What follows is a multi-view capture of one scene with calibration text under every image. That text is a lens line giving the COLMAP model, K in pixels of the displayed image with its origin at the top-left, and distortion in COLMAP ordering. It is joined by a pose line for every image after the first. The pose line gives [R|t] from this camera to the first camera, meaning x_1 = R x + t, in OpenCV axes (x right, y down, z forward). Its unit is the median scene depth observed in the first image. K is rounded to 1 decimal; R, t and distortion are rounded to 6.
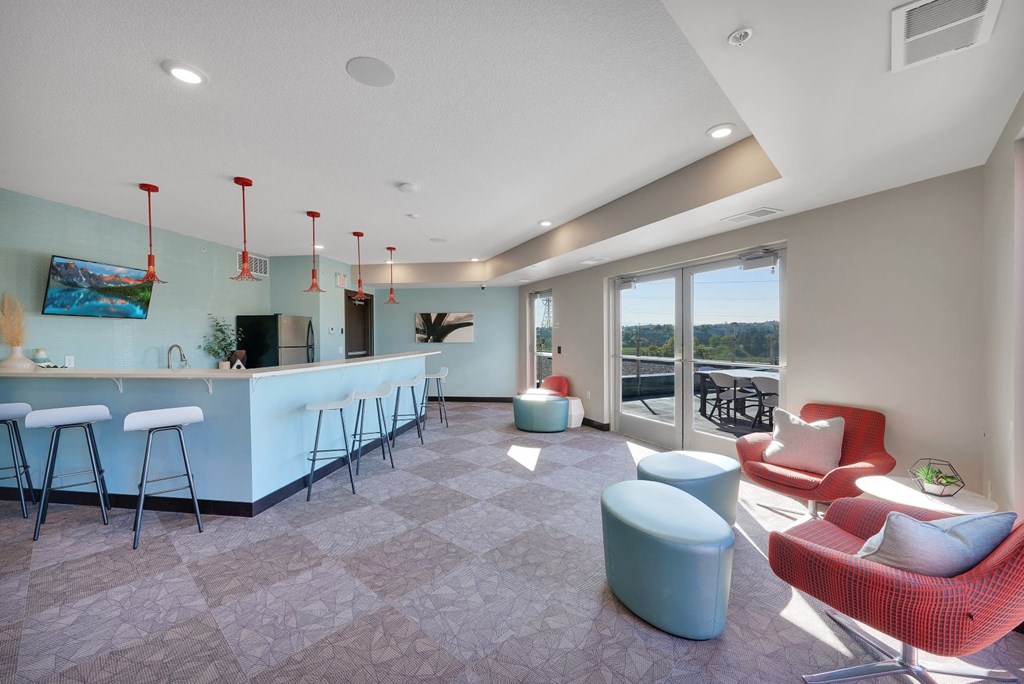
lens RADIAL K [[415.2, 0, 515.7], [0, 415.2, 341.6], [0, 0, 1]] dist [0.001612, -0.003563]
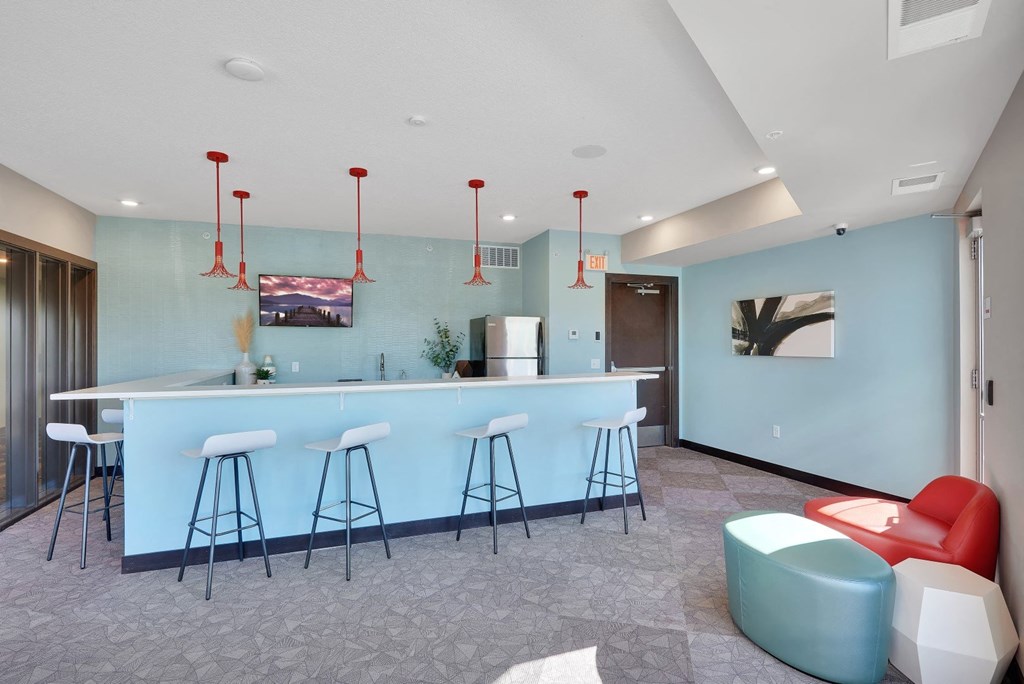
lens RADIAL K [[498.4, 0, 512.1], [0, 498.4, 345.0], [0, 0, 1]] dist [-0.002758, -0.000665]
pose [[0.473860, 0.005282, -0.880584, 0.207036], [-0.009193, 0.999957, 0.001051, -0.008809], [0.880552, 0.007597, 0.473888, 0.447623]]
